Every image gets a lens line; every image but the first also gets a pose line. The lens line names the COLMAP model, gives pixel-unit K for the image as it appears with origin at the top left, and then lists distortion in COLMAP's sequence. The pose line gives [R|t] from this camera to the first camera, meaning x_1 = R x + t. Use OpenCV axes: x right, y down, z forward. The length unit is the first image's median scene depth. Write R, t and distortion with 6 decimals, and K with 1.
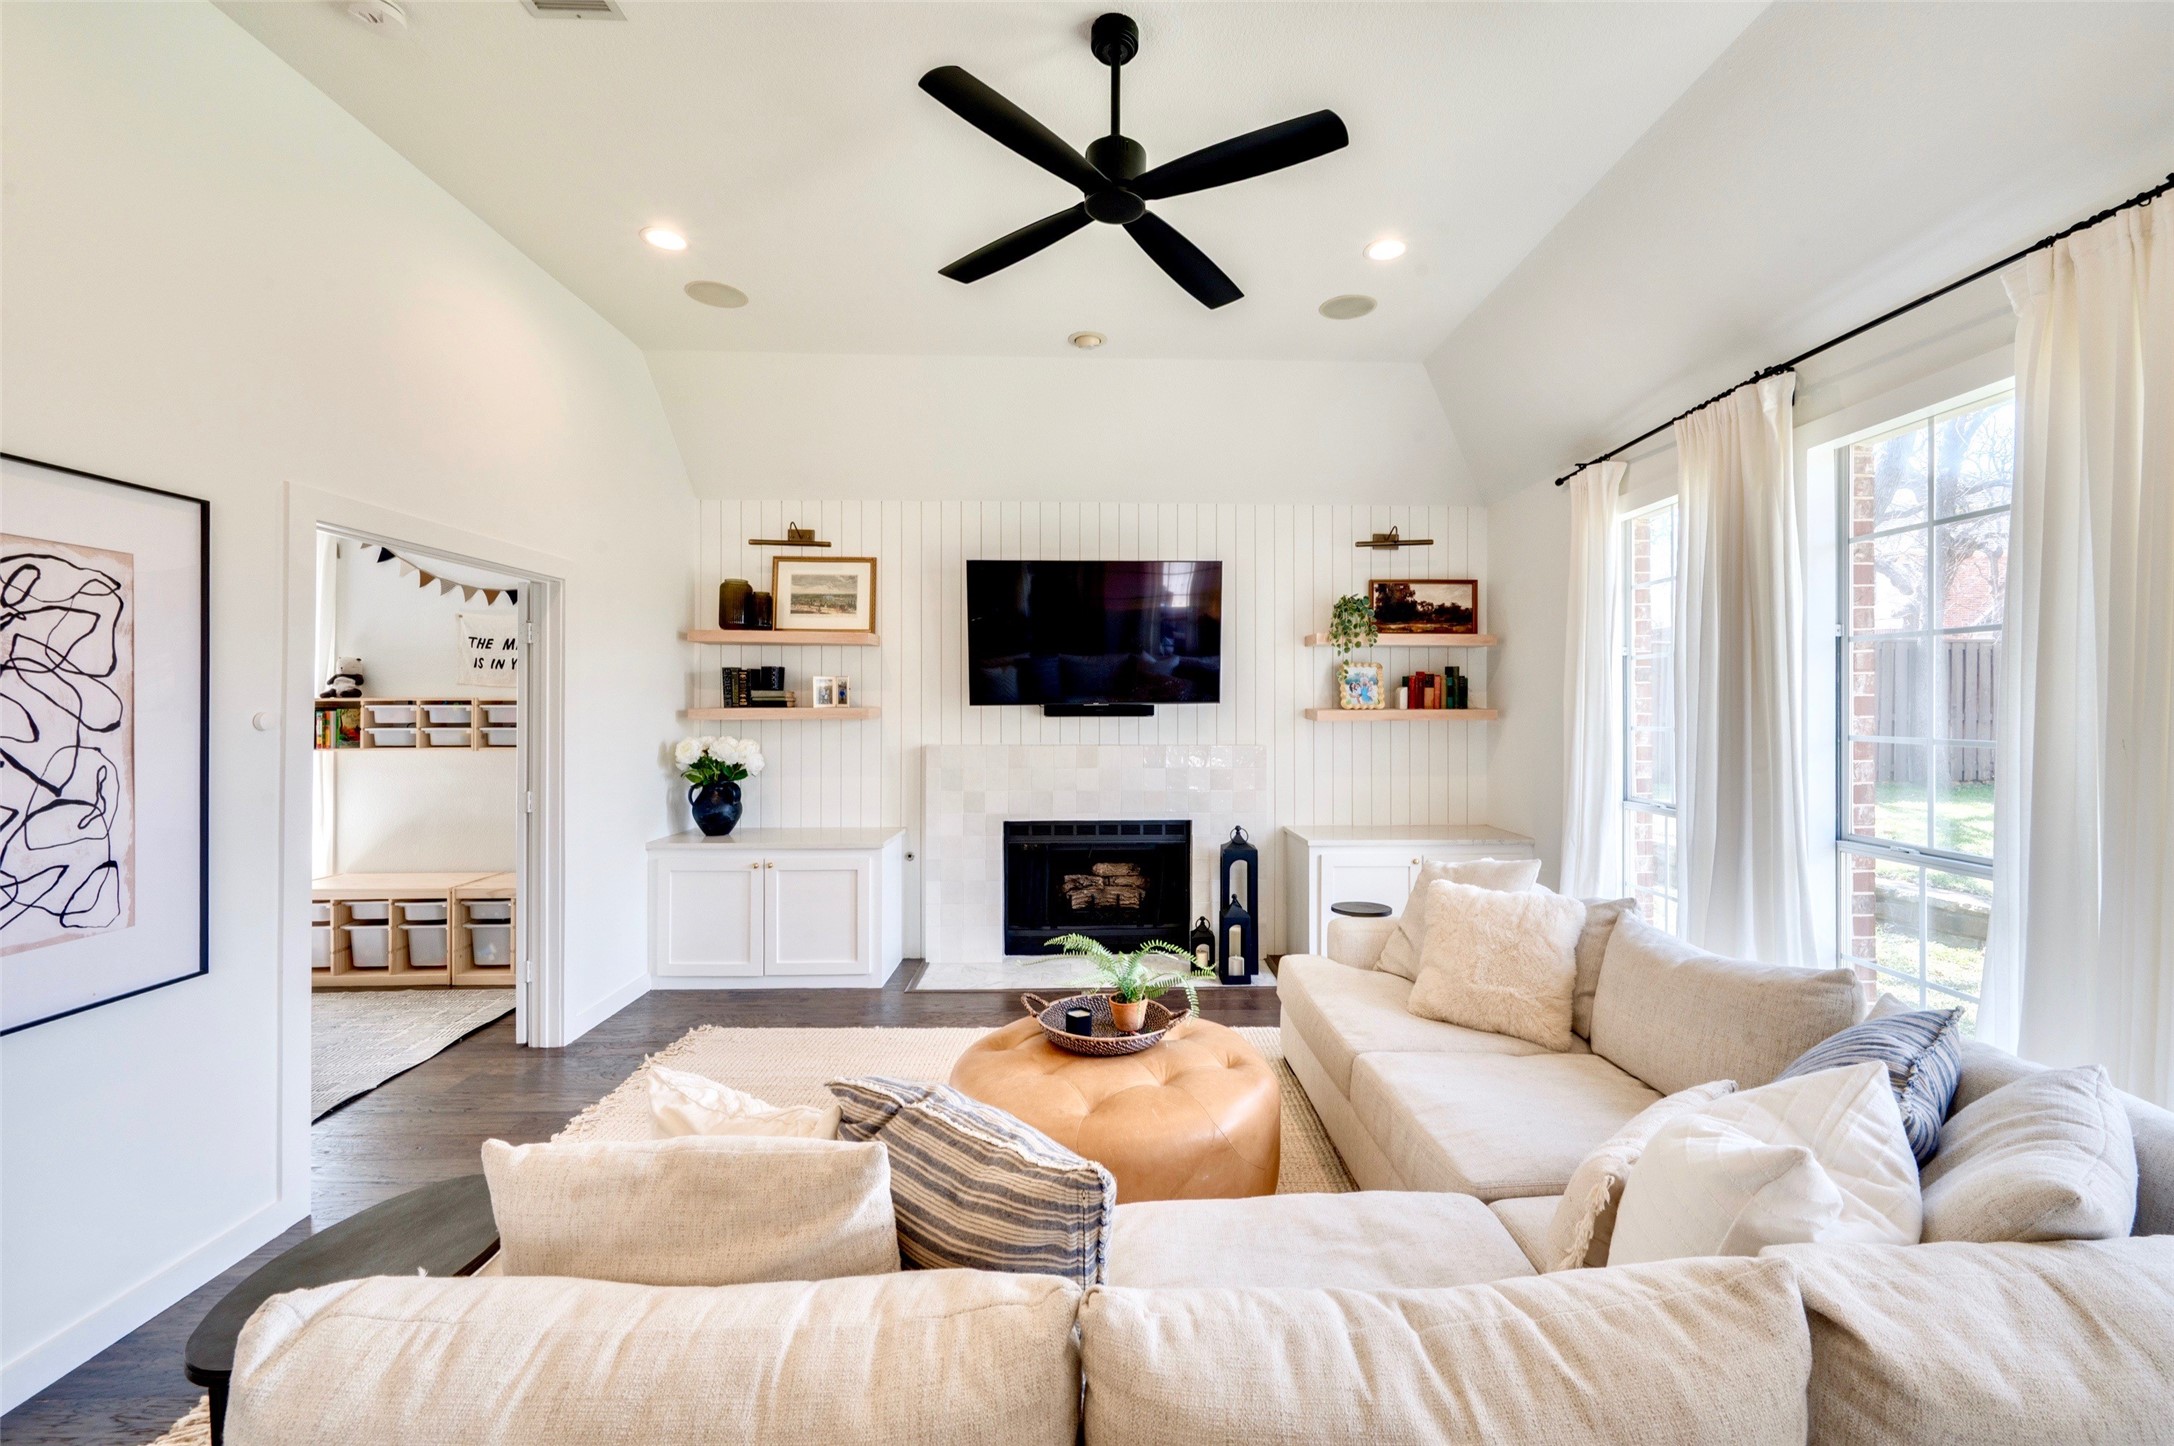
lens RADIAL K [[850.3, 0, 1109.7], [0, 850.3, 708.2], [0, 0, 1]] dist [0.004485, -0.000223]
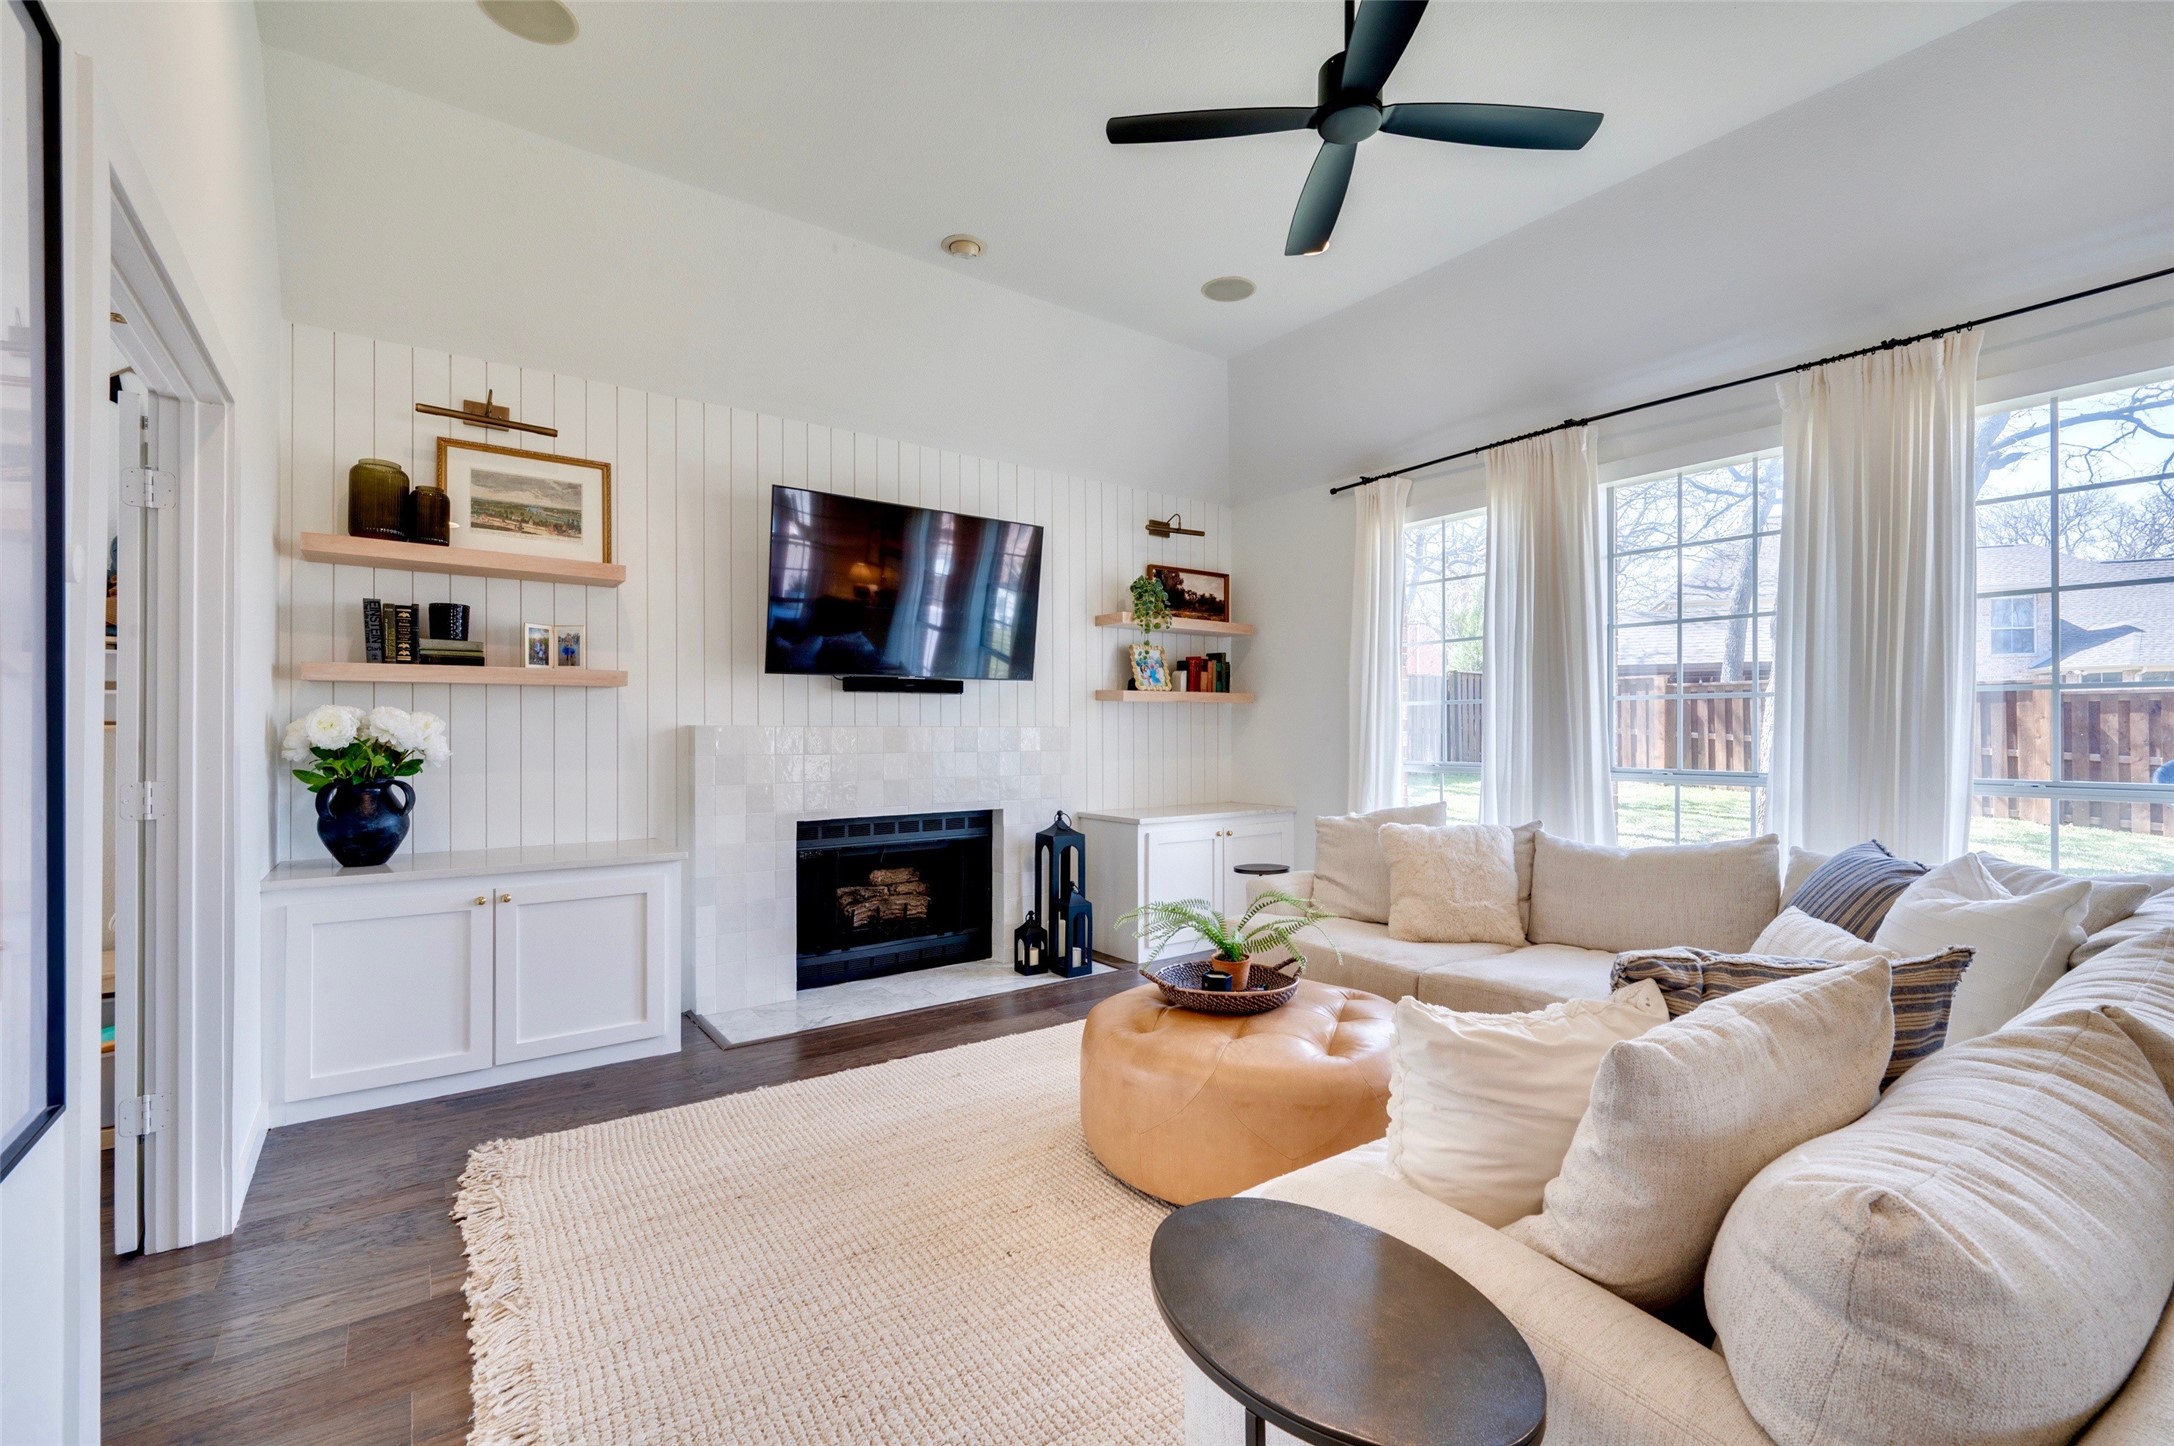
lens RADIAL K [[933.1, 0, 1088.2], [0, 933.1, 732.4], [0, 0, 1]] dist [0.008226, 0.000028]
pose [[0.828298, -0.001922, 0.560285, -0.399080], [0.002344, 0.999997, -0.000035, 0.051701], [-0.560283, 0.001343, 0.828300, 0.129999]]
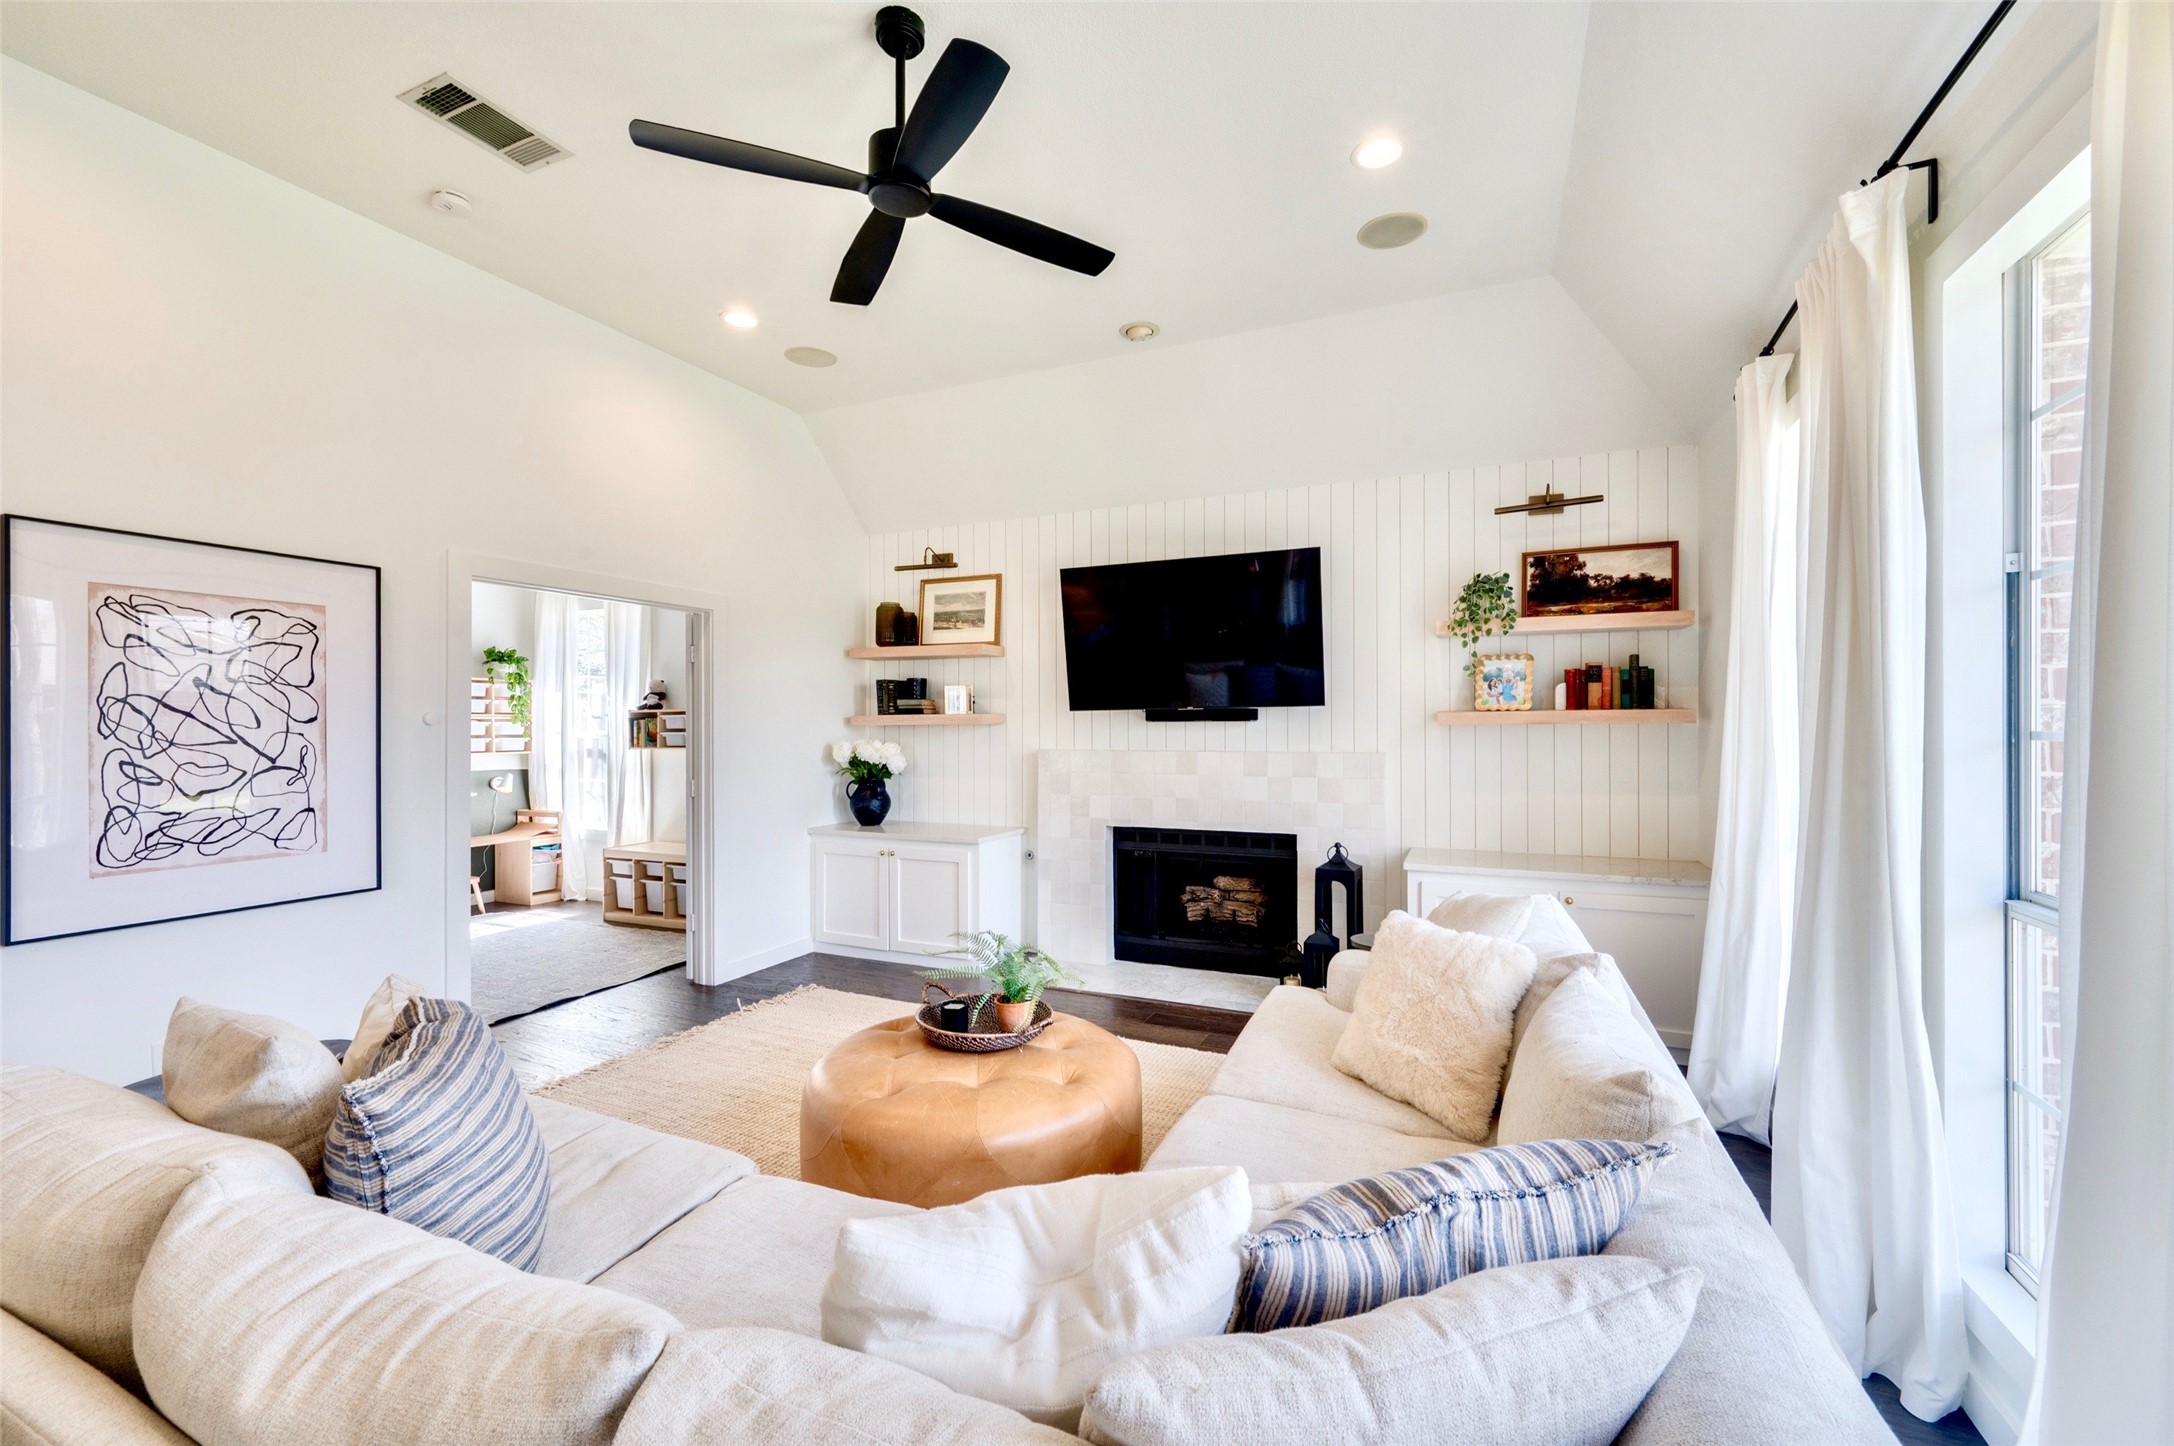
lens RADIAL K [[850.3, 0, 1099.0], [0, 850.3, 728.4], [0, 0, 1]] dist [0.004485, -0.000223]
pose [[0.904898, -0.001782, -0.425625, 0.303304], [0.003458, 0.999989, 0.003164, 0.014844], [0.425615, -0.004335, 0.904894, 0.089156]]
